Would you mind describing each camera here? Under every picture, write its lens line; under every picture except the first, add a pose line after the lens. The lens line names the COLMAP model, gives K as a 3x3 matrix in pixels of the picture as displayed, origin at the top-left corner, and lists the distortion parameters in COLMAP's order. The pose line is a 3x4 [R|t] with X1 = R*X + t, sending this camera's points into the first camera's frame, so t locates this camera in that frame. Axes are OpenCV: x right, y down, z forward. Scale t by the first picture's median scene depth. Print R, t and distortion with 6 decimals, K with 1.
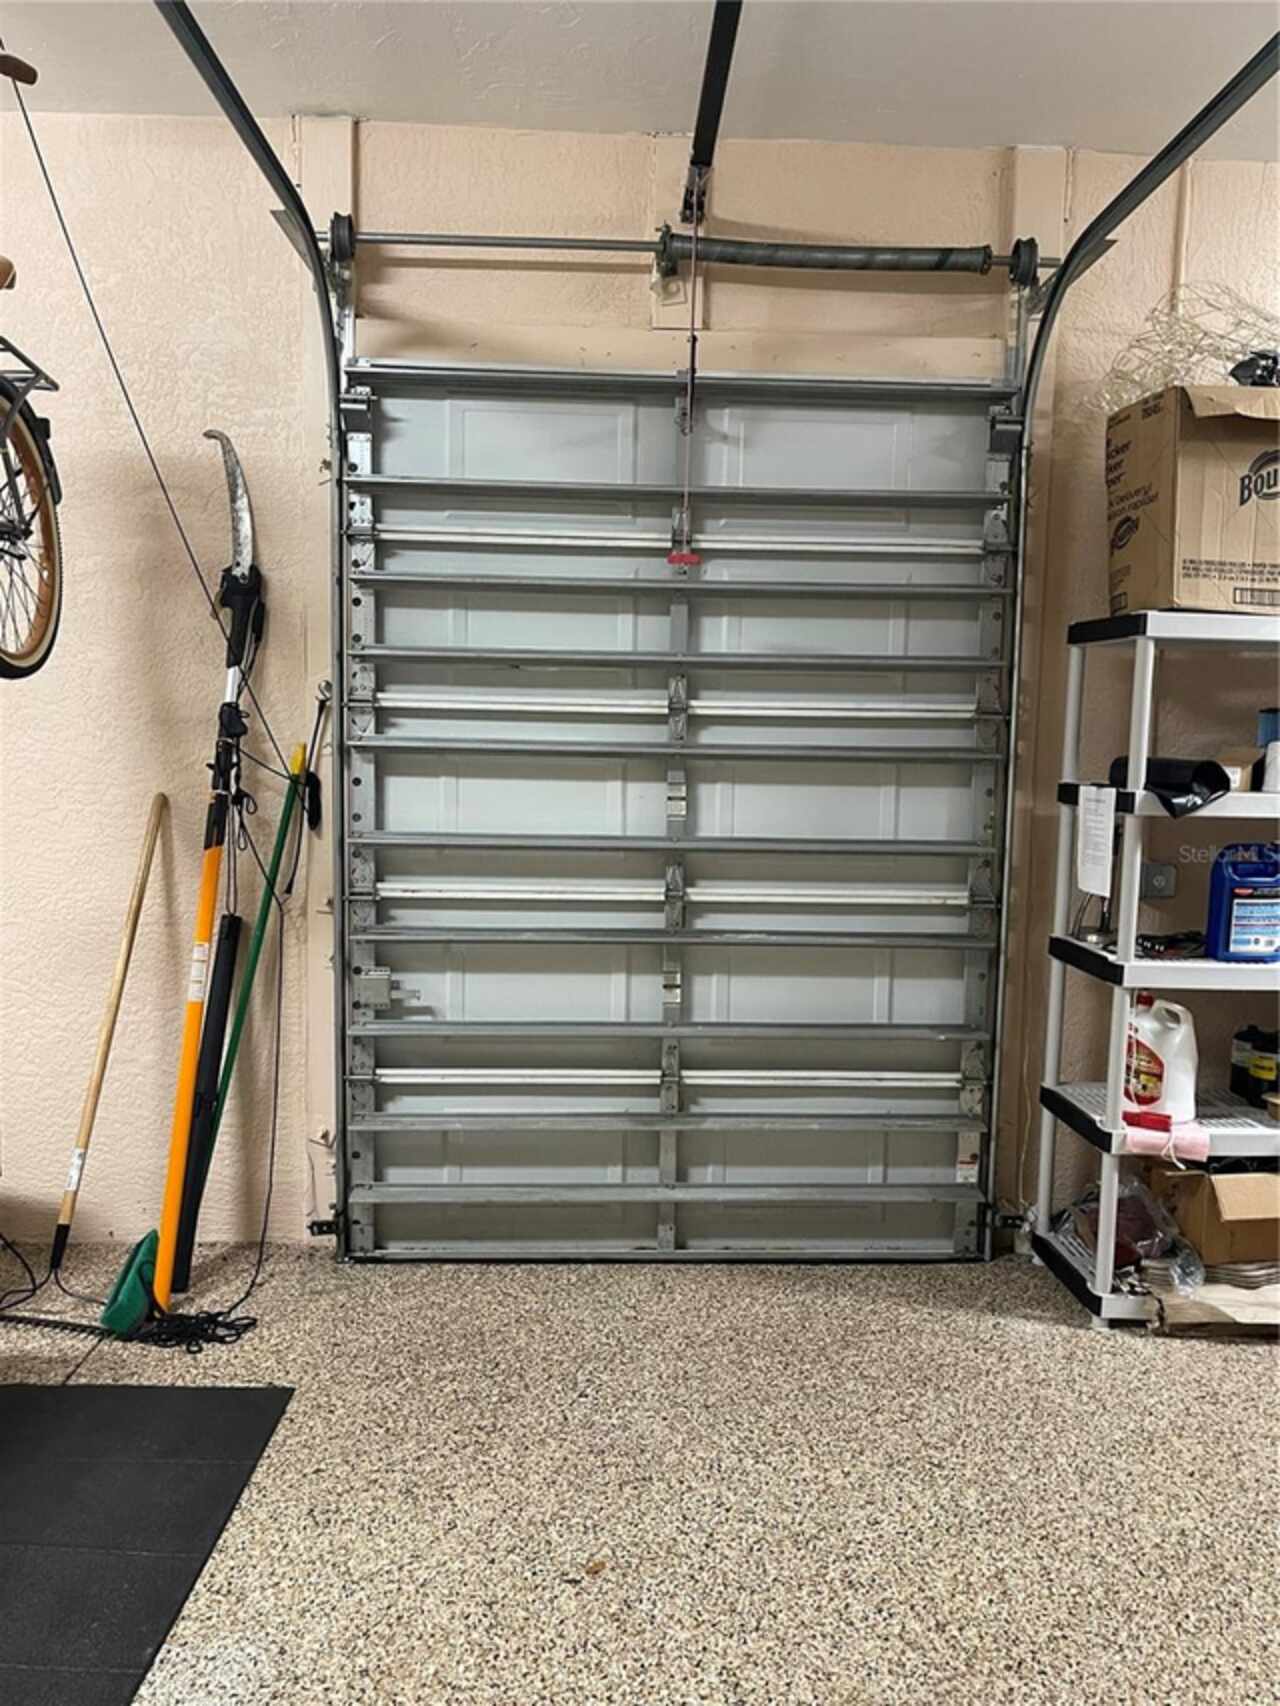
lens RADIAL K [[1279.8, 0, 641.1], [0, 1279.8, 852.9], [0, 0, 1]] dist [0.011794, -0.026718]
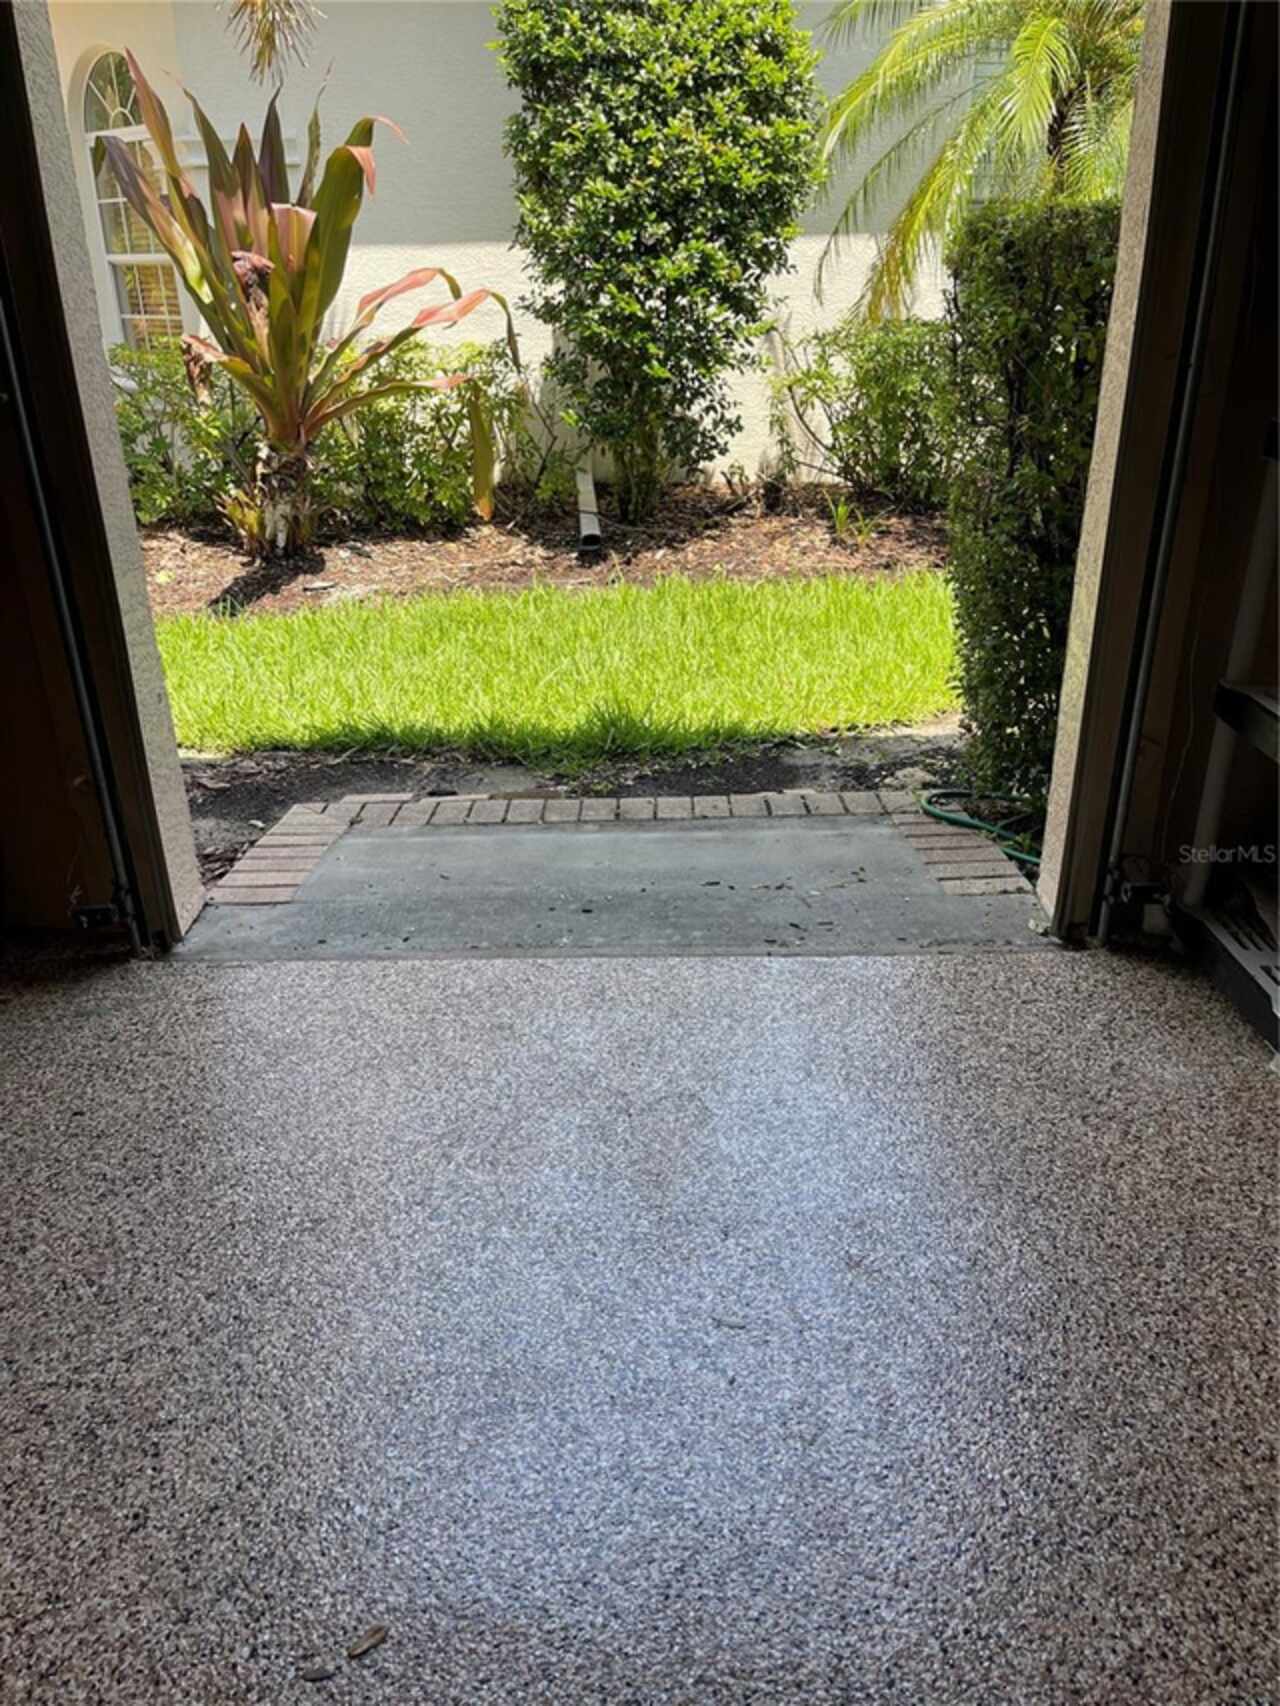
lens RADIAL K [[1279.8, 0, 637.7], [0, 1279.8, 850.0], [0, 0, 1]] dist [0.011794, -0.026718]
pose [[0.998324, -0.014820, -0.055937, 0.094518], [0.032587, 0.942786, 0.331802, 0.061161], [0.047820, -0.333069, 0.941689, 0.516519]]
